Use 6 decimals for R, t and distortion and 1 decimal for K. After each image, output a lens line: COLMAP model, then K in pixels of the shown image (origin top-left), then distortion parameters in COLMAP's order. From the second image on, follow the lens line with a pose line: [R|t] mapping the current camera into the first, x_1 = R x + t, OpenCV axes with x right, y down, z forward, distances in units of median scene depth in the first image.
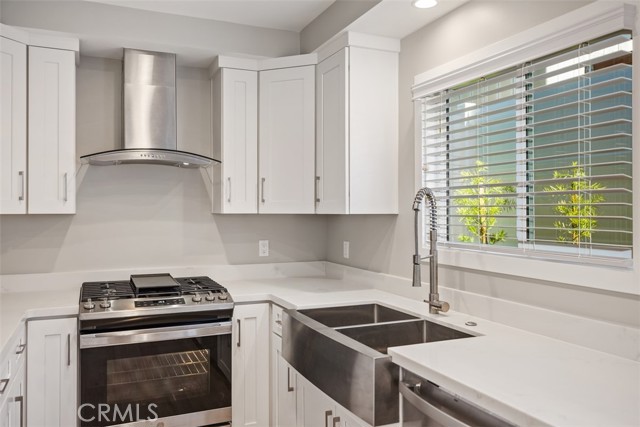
lens RADIAL K [[507.8, 0, 319.7], [0, 507.8, 212.1], [0, 0, 1]] dist [-0.002587, -0.004478]
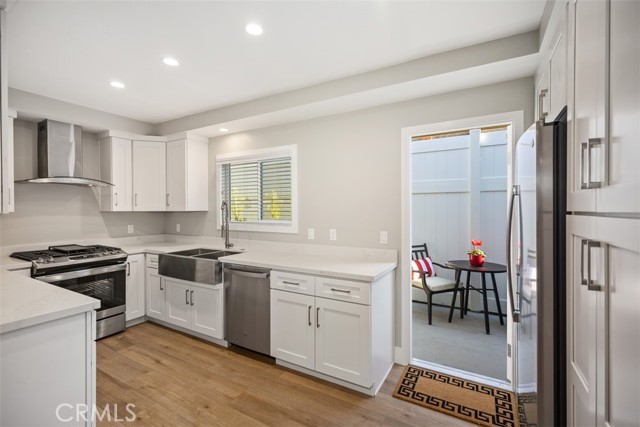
lens RADIAL K [[289.9, 0, 316.3], [0, 289.9, 210.8], [0, 0, 1]] dist [0.006904, -0.000724]
pose [[0.810852, -0.005371, 0.585227, -0.226374], [0.003029, 0.999983, 0.004980, -0.002408], [-0.585244, -0.002265, 0.810854, -0.398375]]
